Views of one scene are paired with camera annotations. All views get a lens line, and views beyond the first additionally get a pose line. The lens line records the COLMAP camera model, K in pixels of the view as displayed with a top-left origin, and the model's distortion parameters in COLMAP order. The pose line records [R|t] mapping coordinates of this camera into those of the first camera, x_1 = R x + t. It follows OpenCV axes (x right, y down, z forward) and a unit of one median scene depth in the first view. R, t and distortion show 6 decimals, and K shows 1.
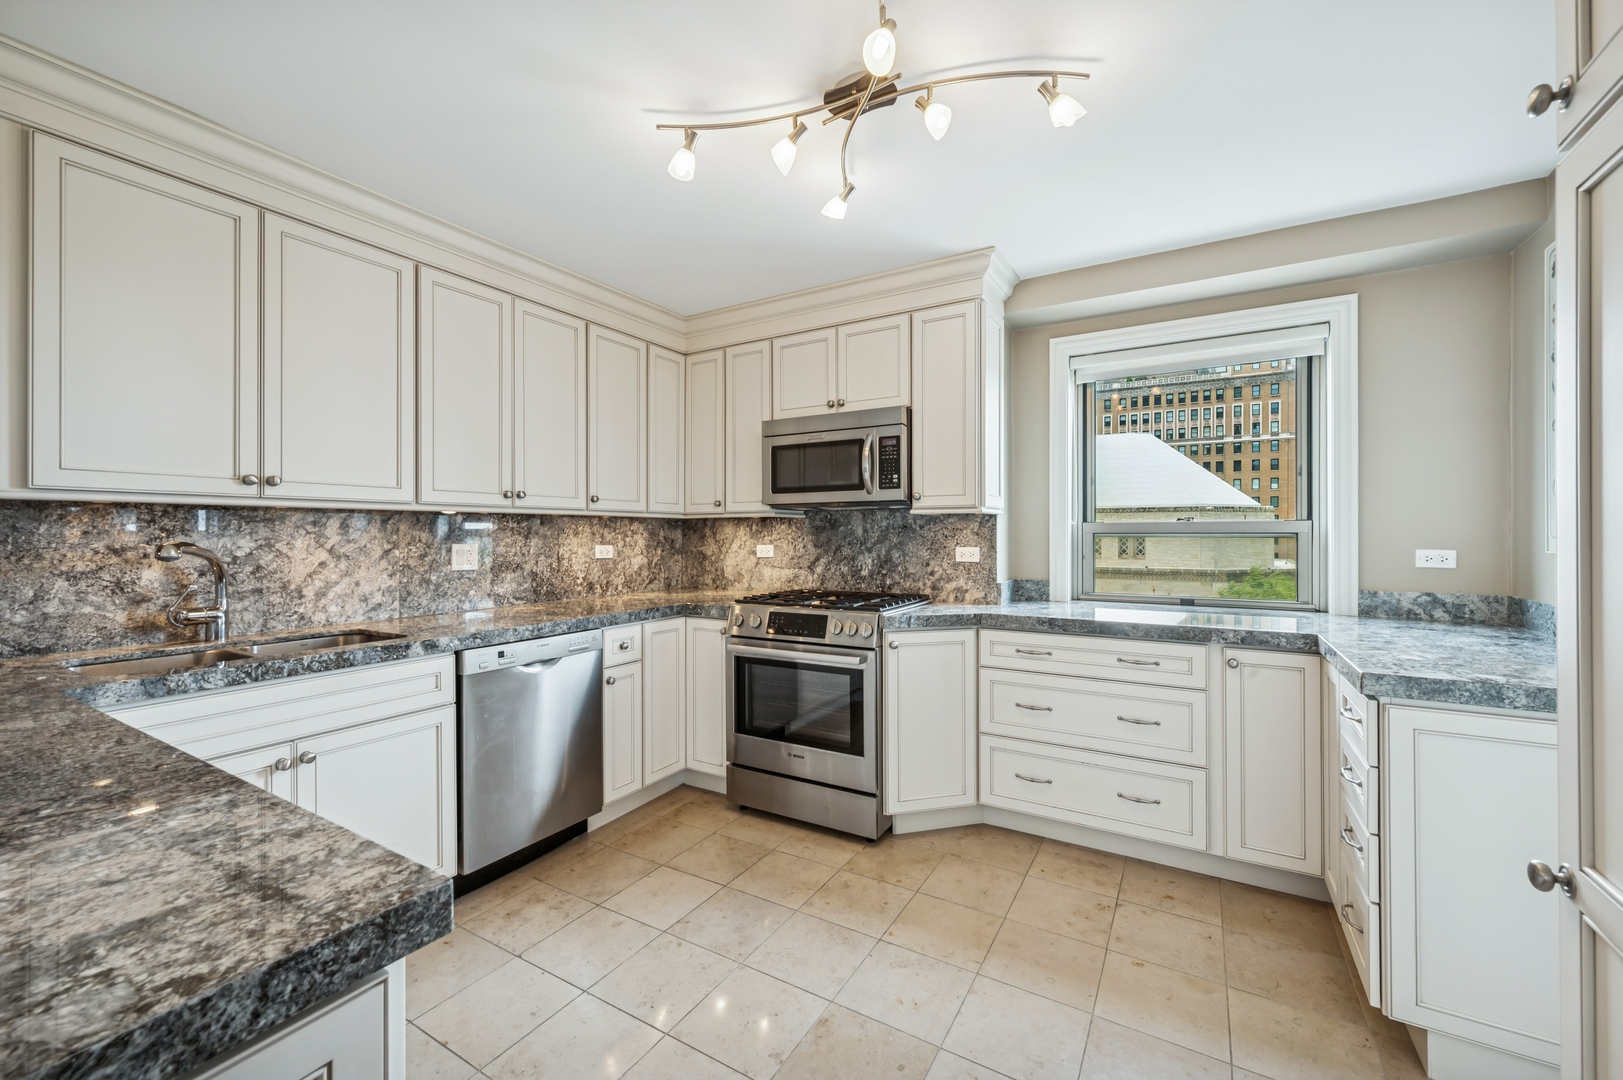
lens RADIAL K [[648.3, 0, 815.0], [0, 648.3, 535.0], [0, 0, 1]] dist [0.000819, -0.001152]
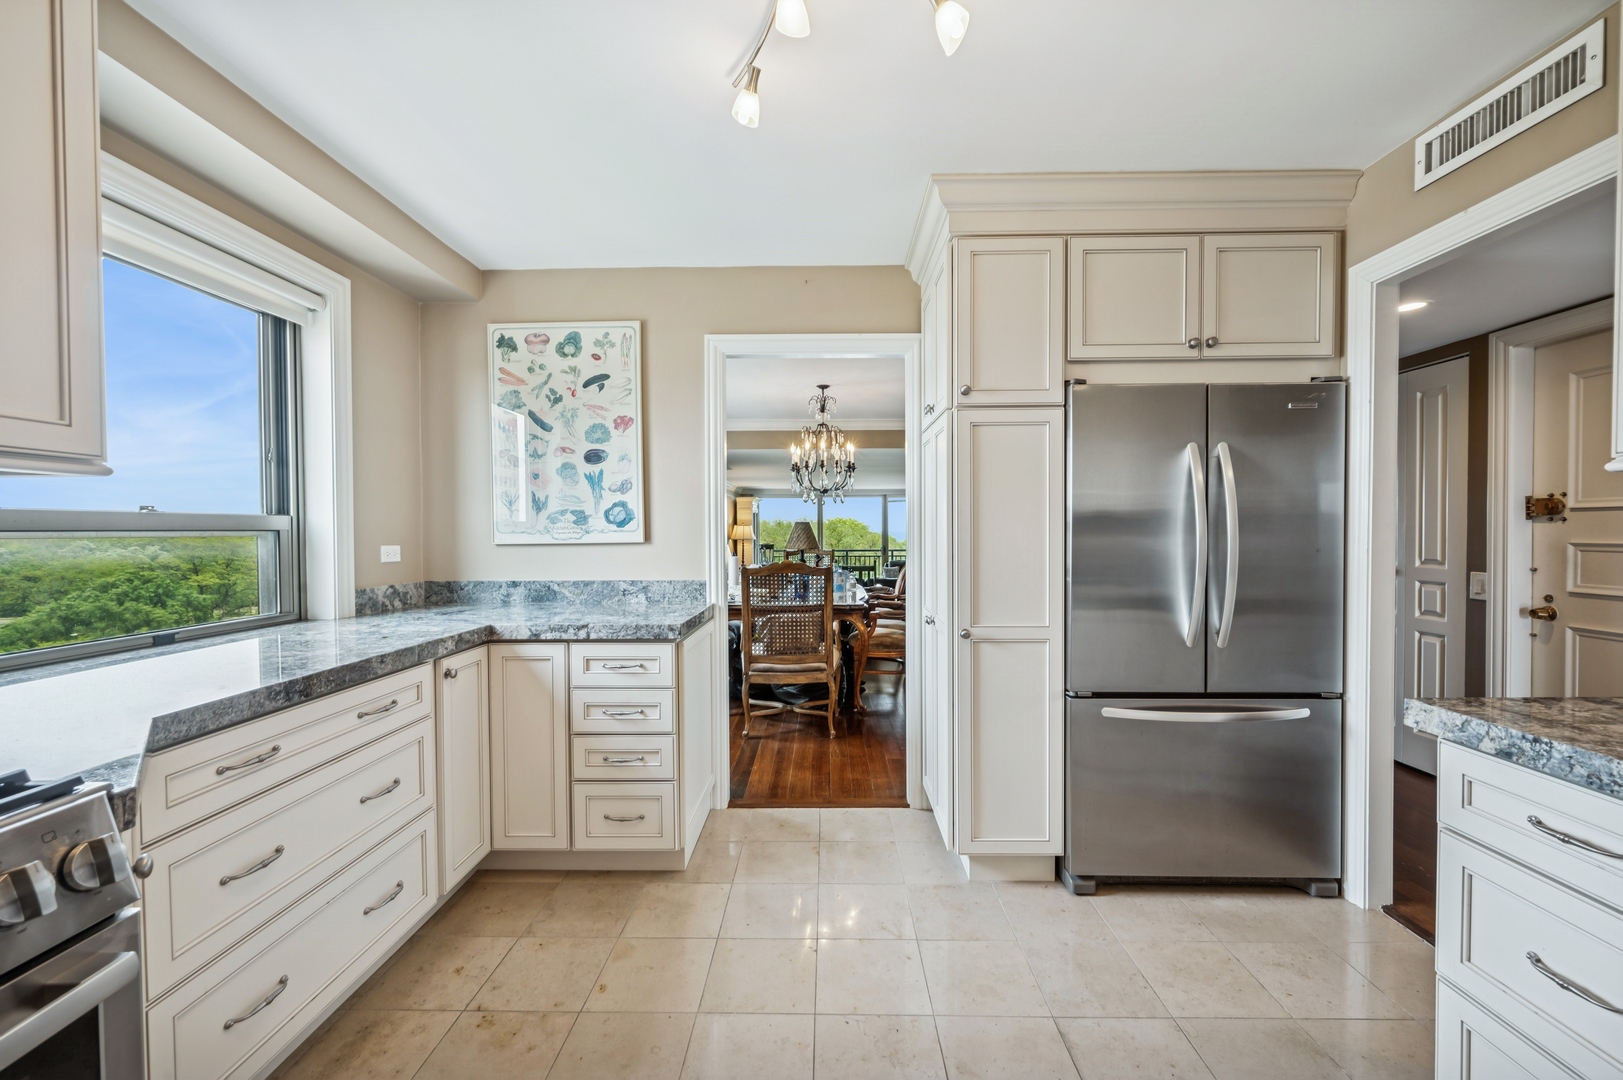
lens RADIAL K [[648.3, 0, 819.0], [0, 648.3, 541.1], [0, 0, 1]] dist [0.000819, -0.001152]
pose [[-0.508104, -0.010498, 0.861231, -0.452123], [0.008900, 0.999808, 0.017438, 0.003157], [-0.861249, 0.016526, -0.507914, 1.175392]]
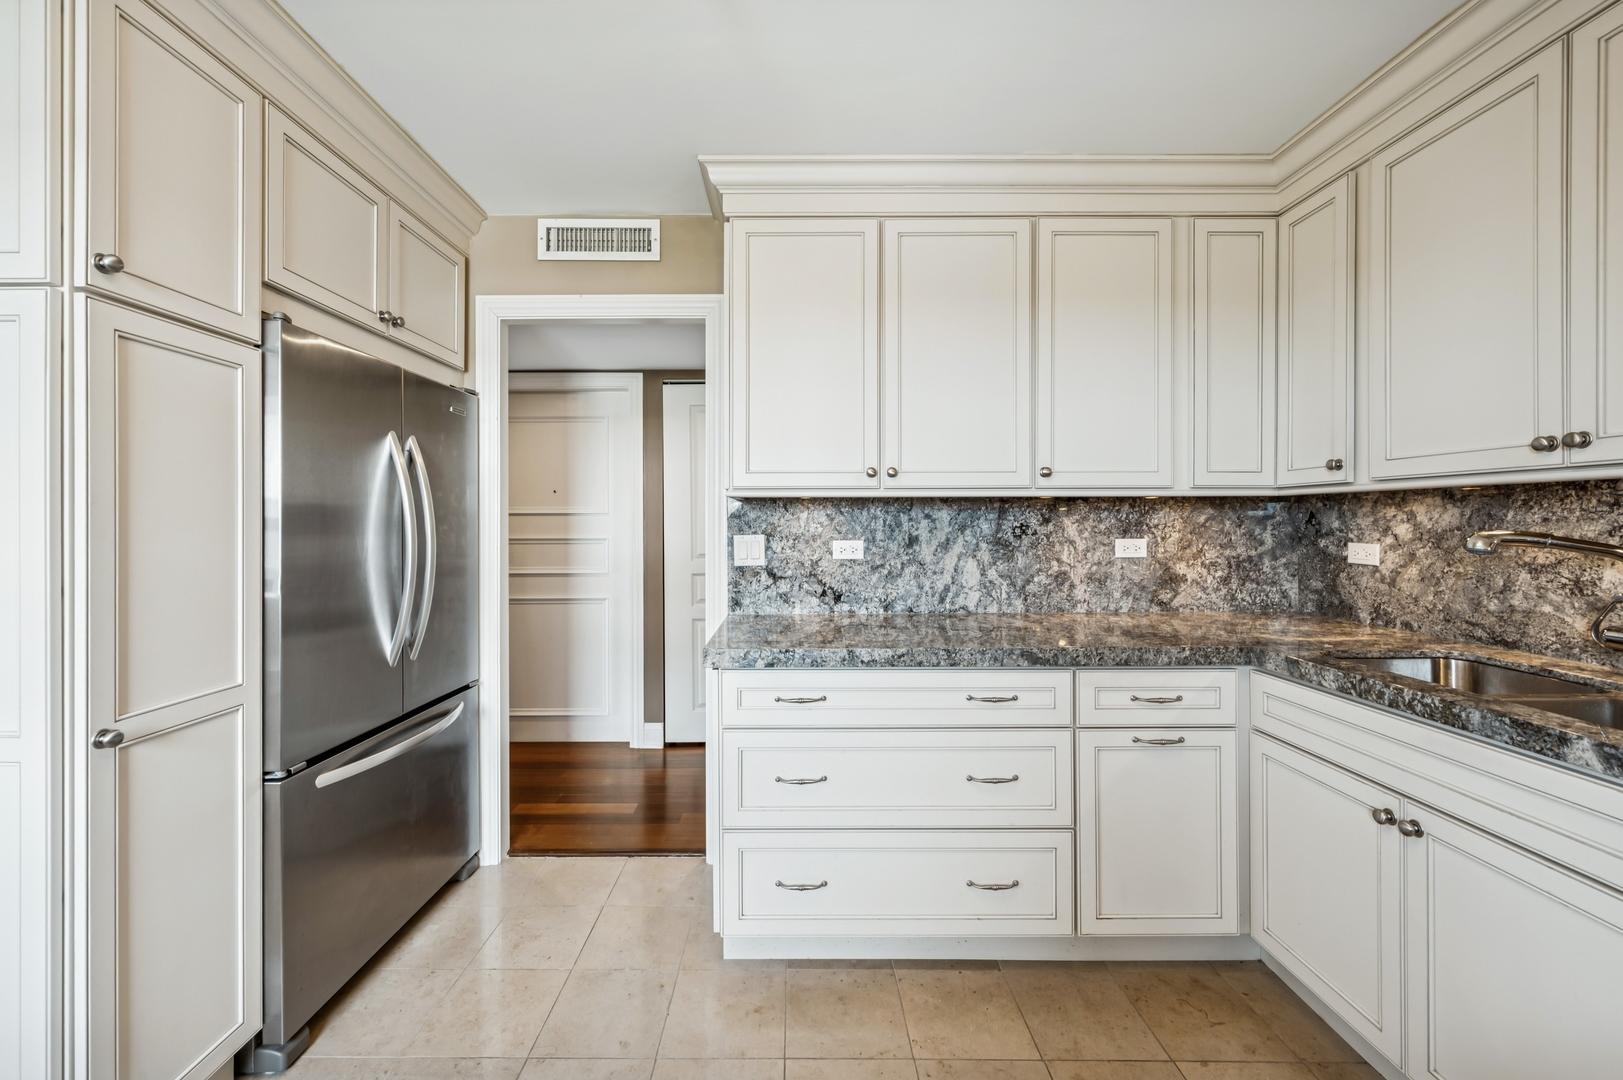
lens RADIAL K [[648.3, 0, 805.7], [0, 648.3, 520.5], [0, 0, 1]] dist [0.000819, -0.001152]
pose [[-0.851317, 0.002331, -0.524647, 0.171523], [0.002873, 0.999996, -0.000219, -0.005198], [0.524644, -0.001694, -0.851320, 1.203969]]
